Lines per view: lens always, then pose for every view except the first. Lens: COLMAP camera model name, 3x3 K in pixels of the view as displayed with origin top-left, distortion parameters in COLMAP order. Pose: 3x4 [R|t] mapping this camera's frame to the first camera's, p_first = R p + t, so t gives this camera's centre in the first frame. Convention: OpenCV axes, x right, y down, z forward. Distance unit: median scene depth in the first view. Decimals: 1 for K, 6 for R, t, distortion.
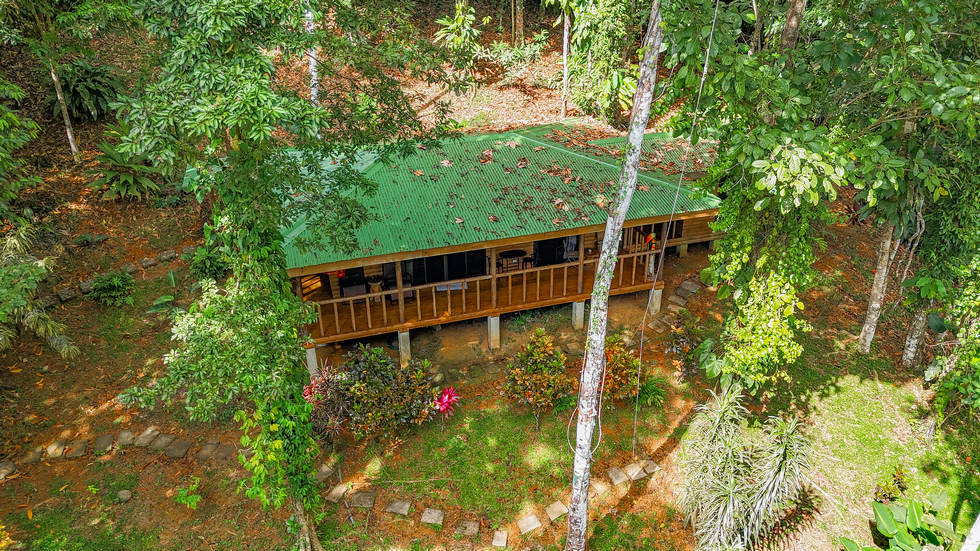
lens RADIAL K [[727.6, 0, 489.1], [0, 727.6, 275.7], [0, 0, 1]] dist [0.064020, -0.038831]
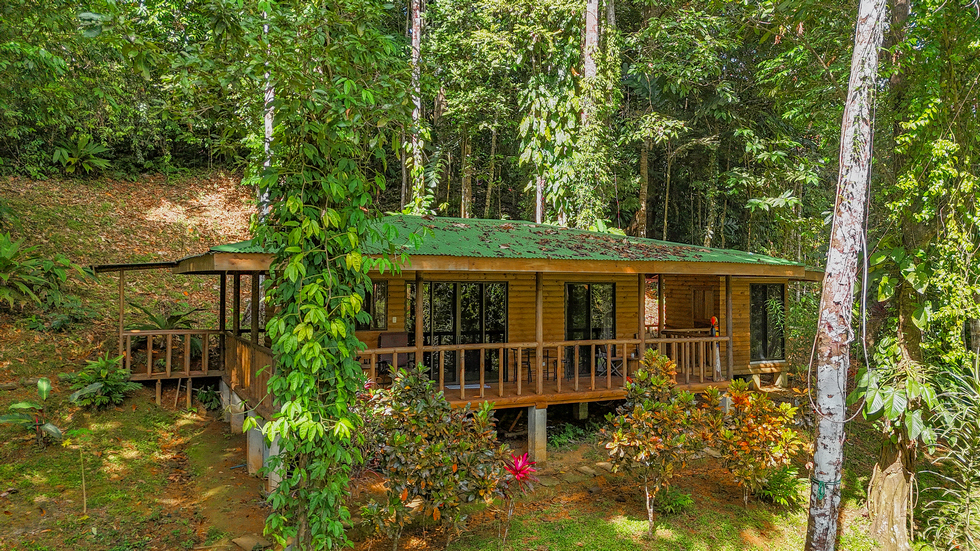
lens RADIAL K [[727.6, 0, 491.9], [0, 727.6, 276.6], [0, 0, 1]] dist [0.064020, -0.038831]
pose [[0.982785, 0.022641, 0.183362, -0.132899], [0.066401, 0.882864, -0.464911, 0.208520], [-0.172410, 0.469083, 0.866161, 0.254762]]
